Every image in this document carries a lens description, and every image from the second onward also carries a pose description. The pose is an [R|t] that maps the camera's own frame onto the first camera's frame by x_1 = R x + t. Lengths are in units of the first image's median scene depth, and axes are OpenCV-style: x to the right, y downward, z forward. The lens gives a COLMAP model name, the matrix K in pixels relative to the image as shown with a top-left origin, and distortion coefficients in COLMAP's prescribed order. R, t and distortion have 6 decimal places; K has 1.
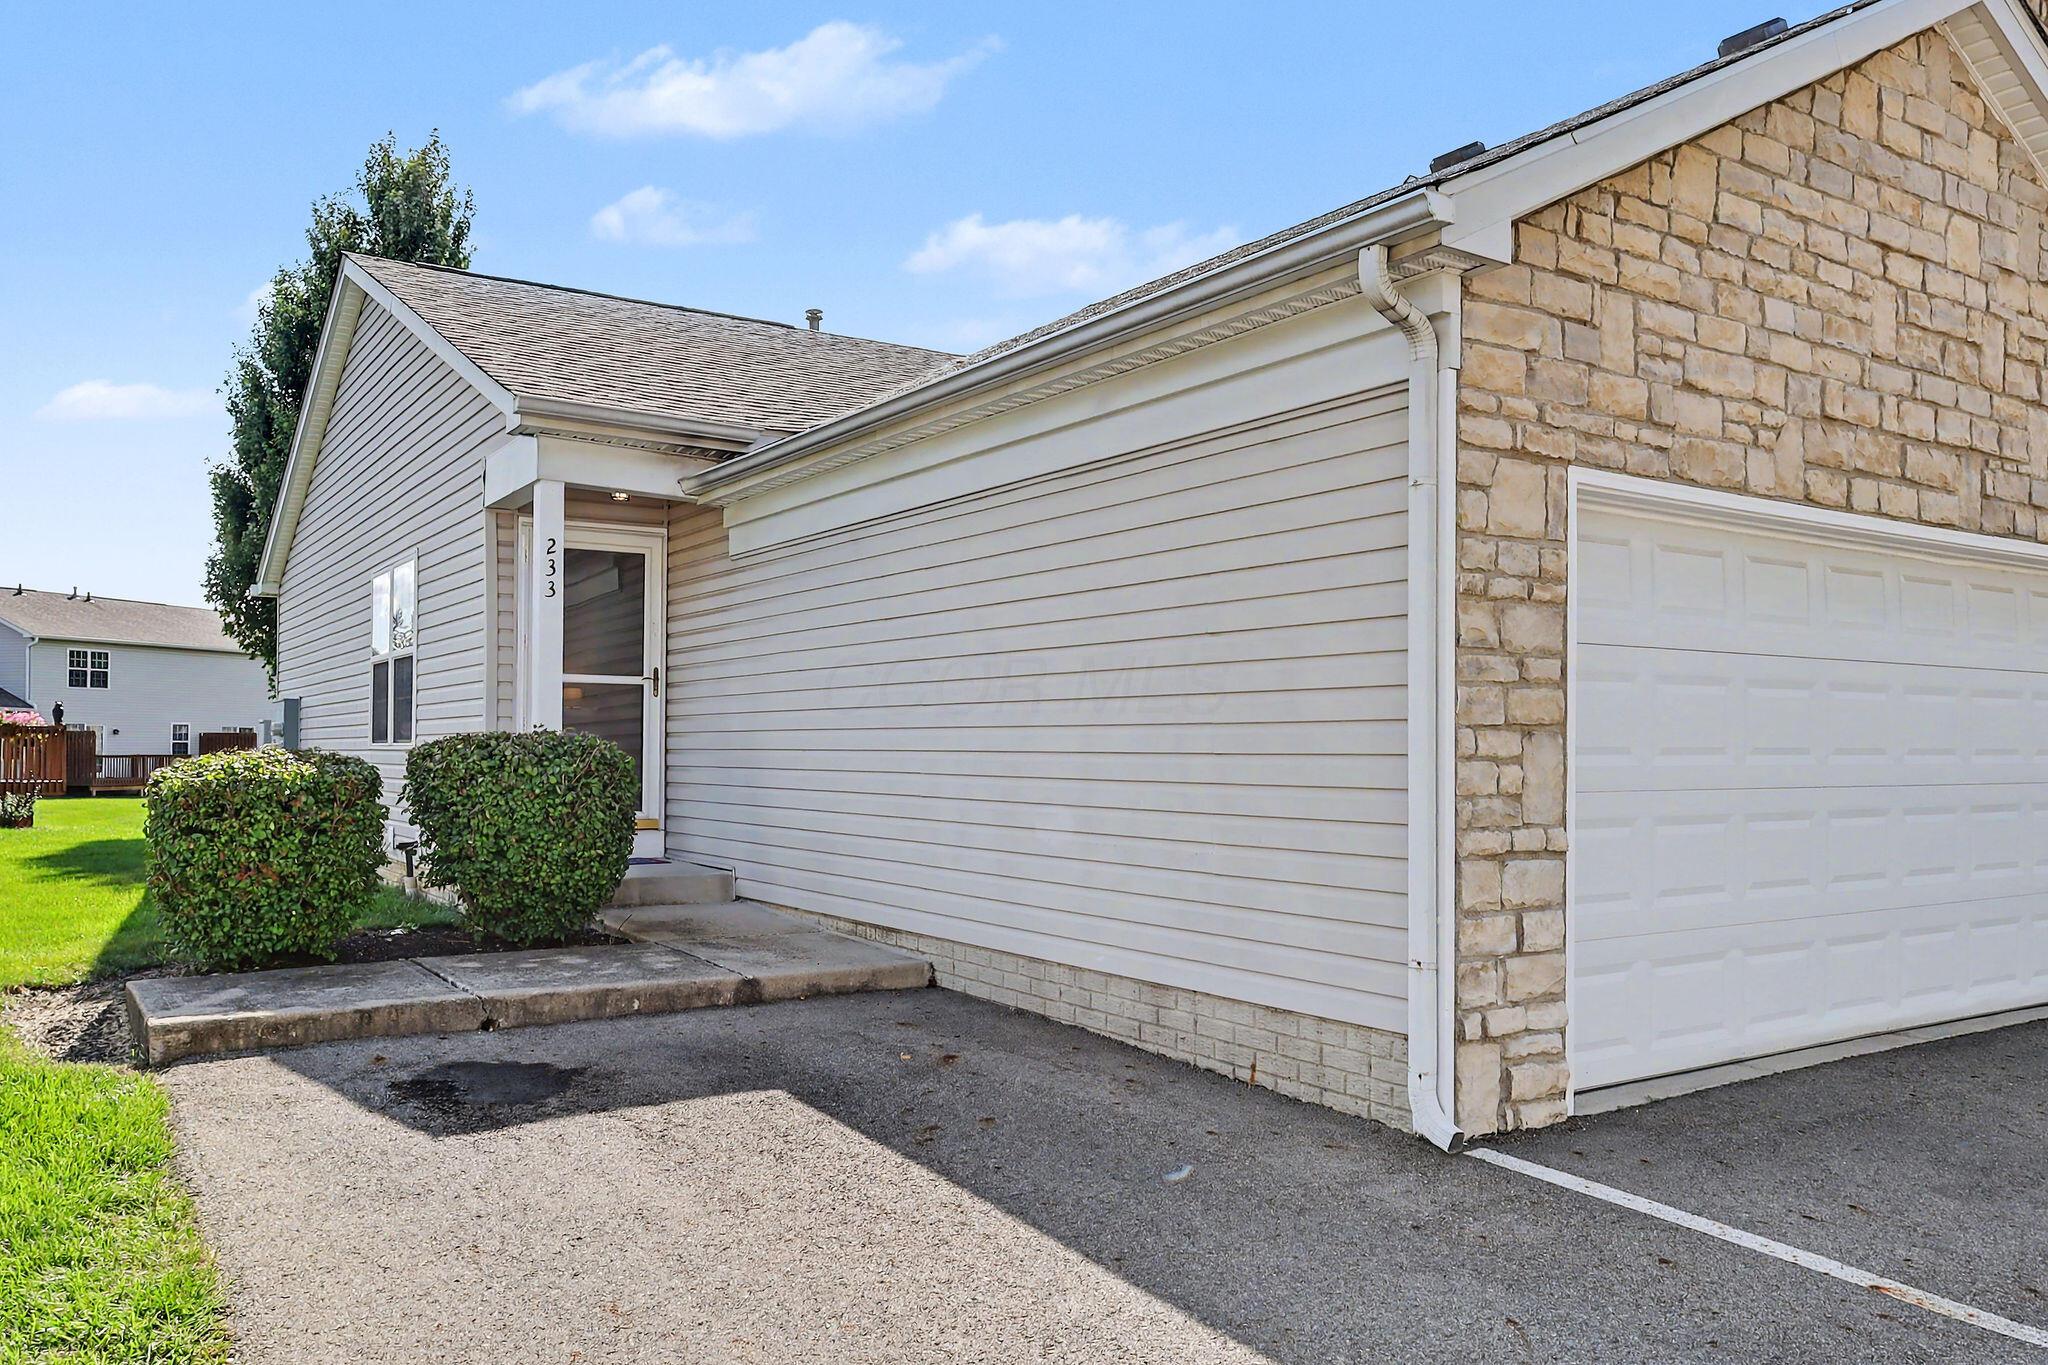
lens RADIAL K [[1626.4, 0, 1034.6], [0, 1626.4, 723.8], [0, 0, 1]] dist [-0.001952, 0.002794]
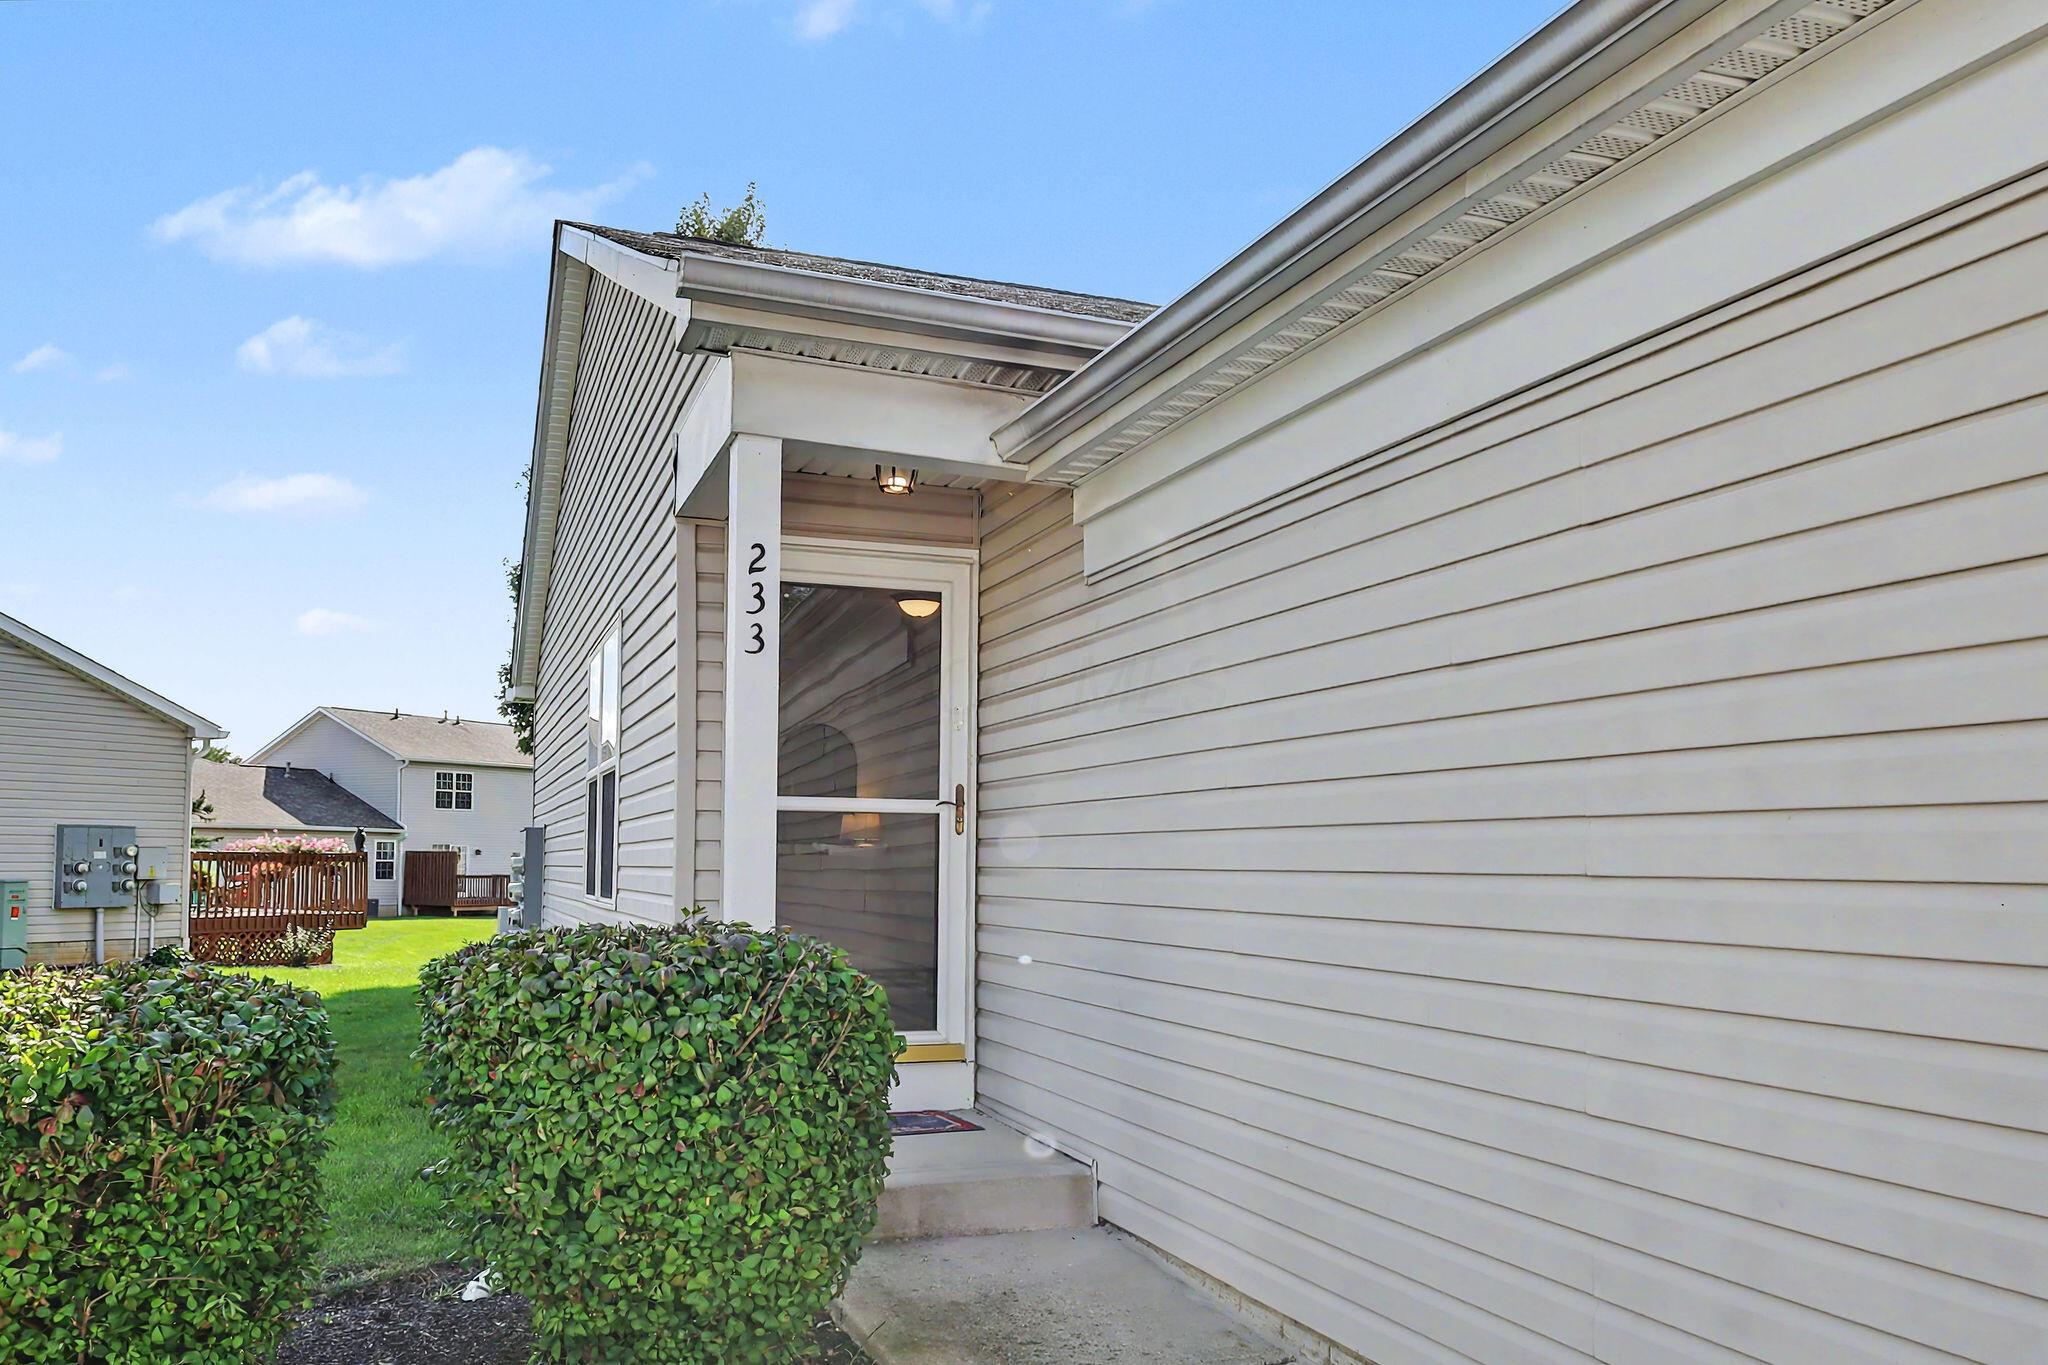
lens RADIAL K [[1626.4, 0, 1024.0], [0, 1626.4, 683.9], [0, 0, 1]] dist [-0.001952, 0.002794]
pose [[0.977196, -0.021518, -0.211248, -0.092873], [0.001338, 0.995457, -0.095208, -0.016076], [0.212337, 0.092754, 0.972785, 0.468144]]
